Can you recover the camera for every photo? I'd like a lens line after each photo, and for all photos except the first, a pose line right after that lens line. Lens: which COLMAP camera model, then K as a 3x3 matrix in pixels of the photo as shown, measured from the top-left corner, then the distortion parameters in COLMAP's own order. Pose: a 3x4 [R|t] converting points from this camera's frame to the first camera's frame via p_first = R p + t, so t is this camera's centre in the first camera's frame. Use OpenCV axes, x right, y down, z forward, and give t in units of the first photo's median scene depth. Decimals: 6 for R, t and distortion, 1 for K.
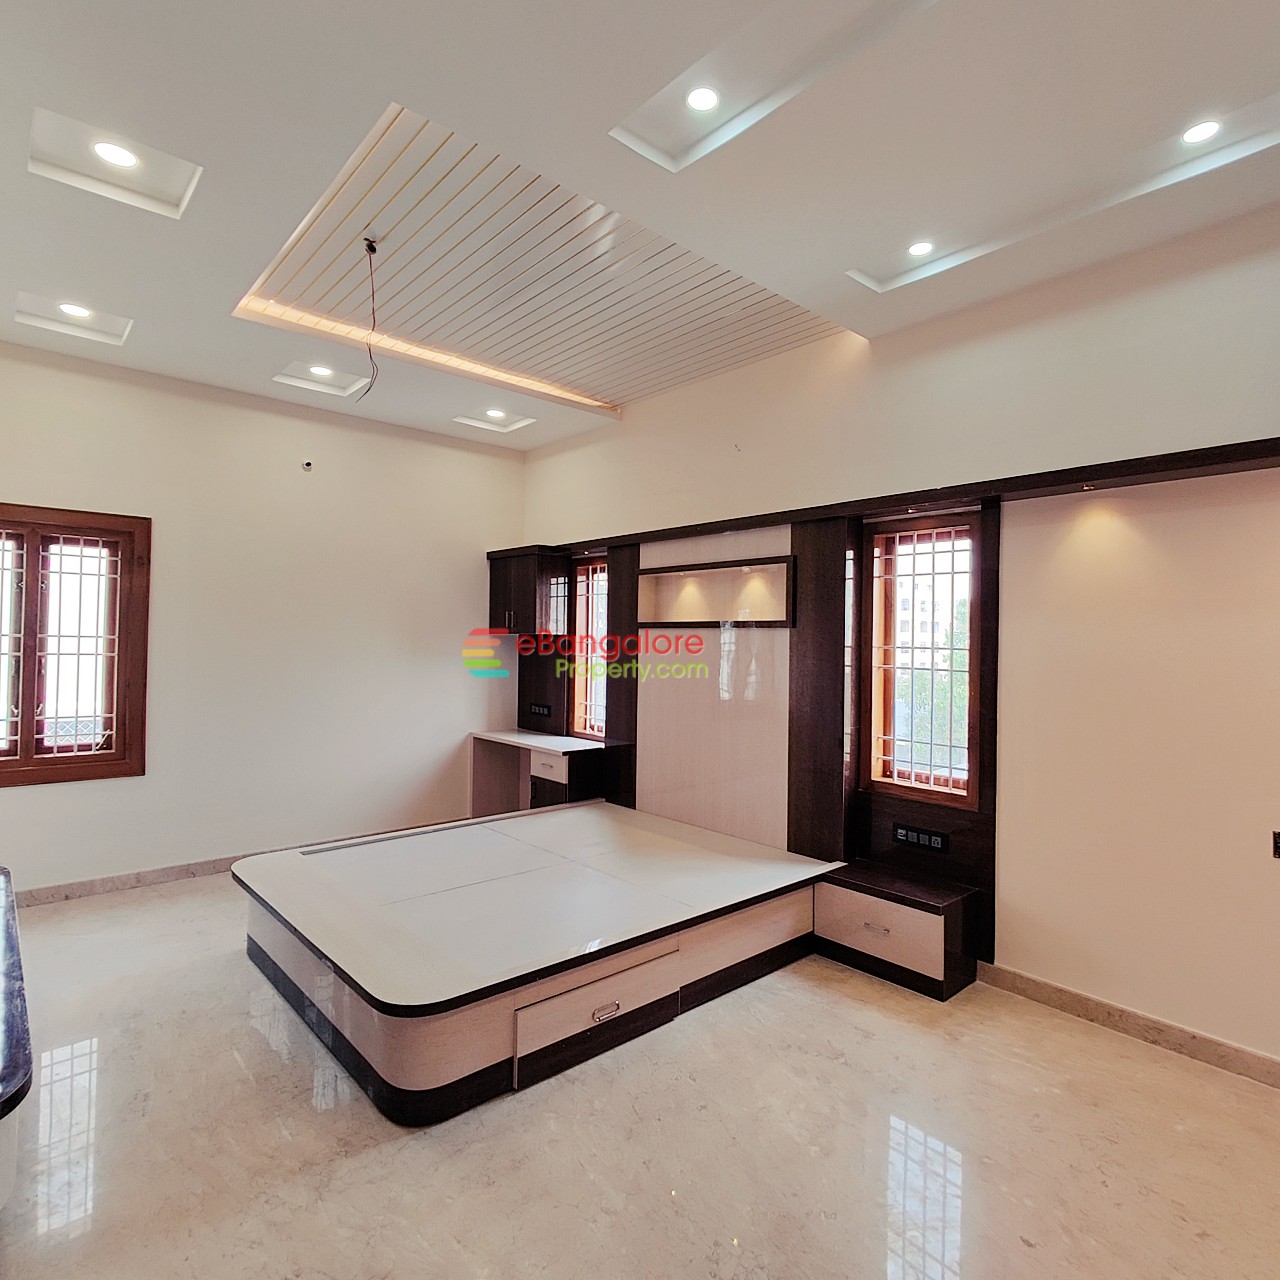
lens RADIAL K [[742.3, 0, 644.1], [0, 742.3, 633.0], [0, 0, 1]] dist [0.002738, 0.000122]
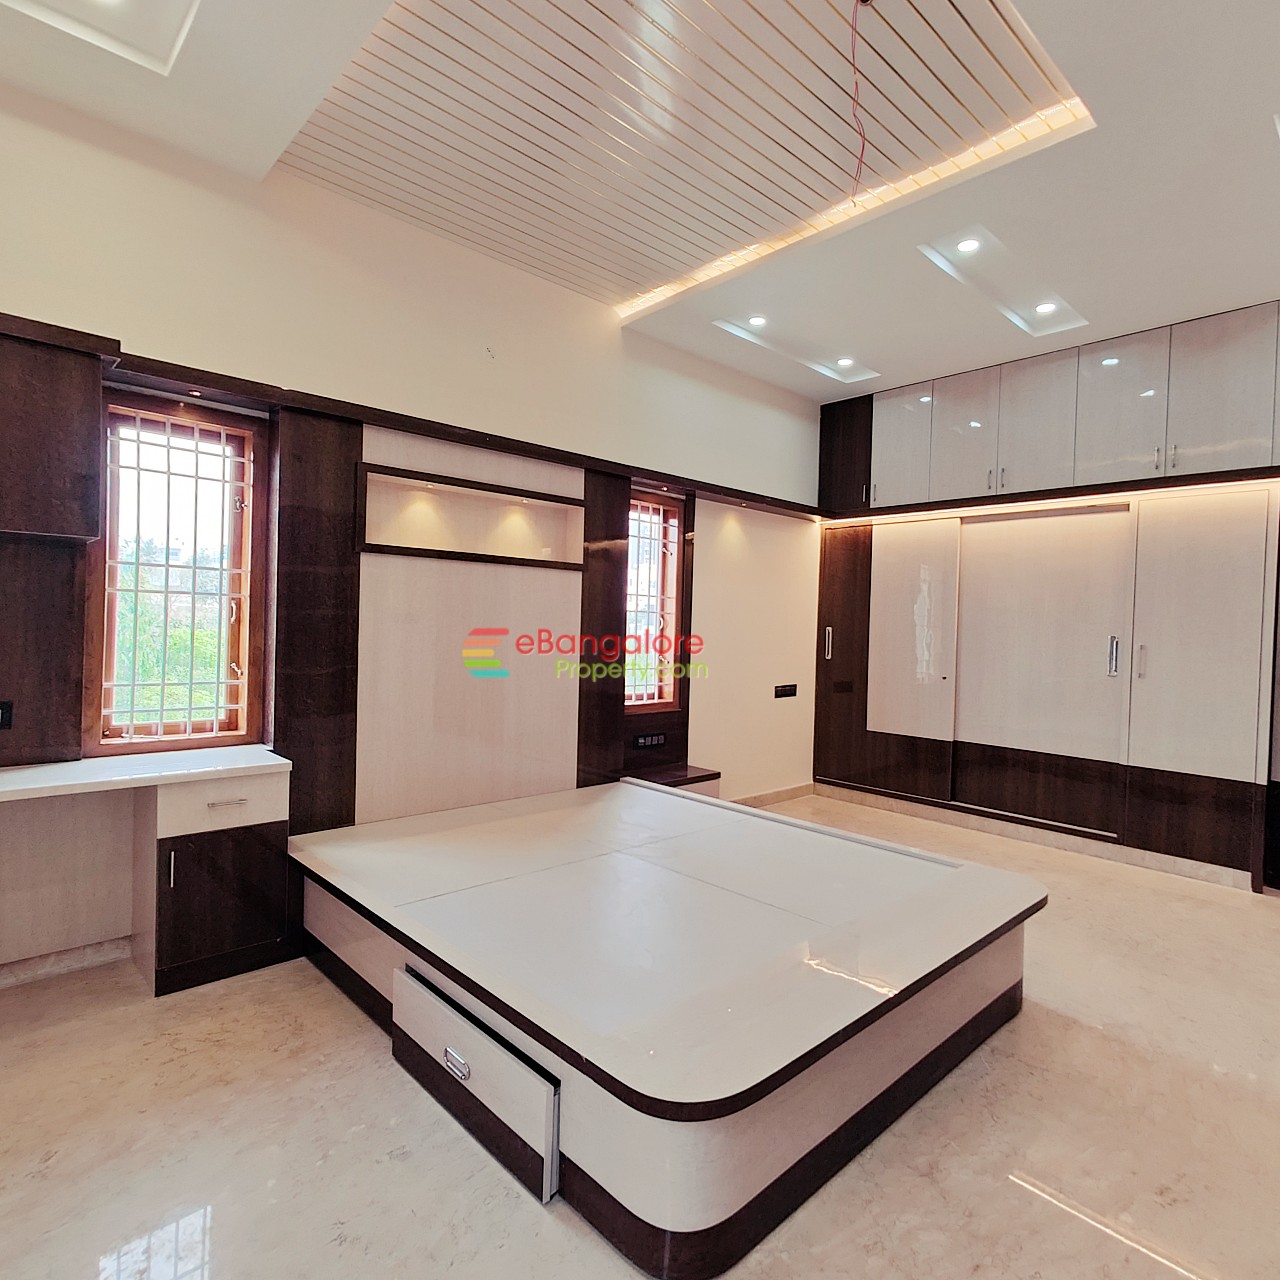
lens RADIAL K [[742.3, 0, 644.1], [0, 742.3, 633.0], [0, 0, 1]] dist [0.002738, 0.000122]
pose [[-0.020060, -0.029931, 0.999351, -0.889434], [-0.043178, 0.998645, 0.029043, 0.046766], [-0.998866, -0.042568, -0.021325, 1.001129]]
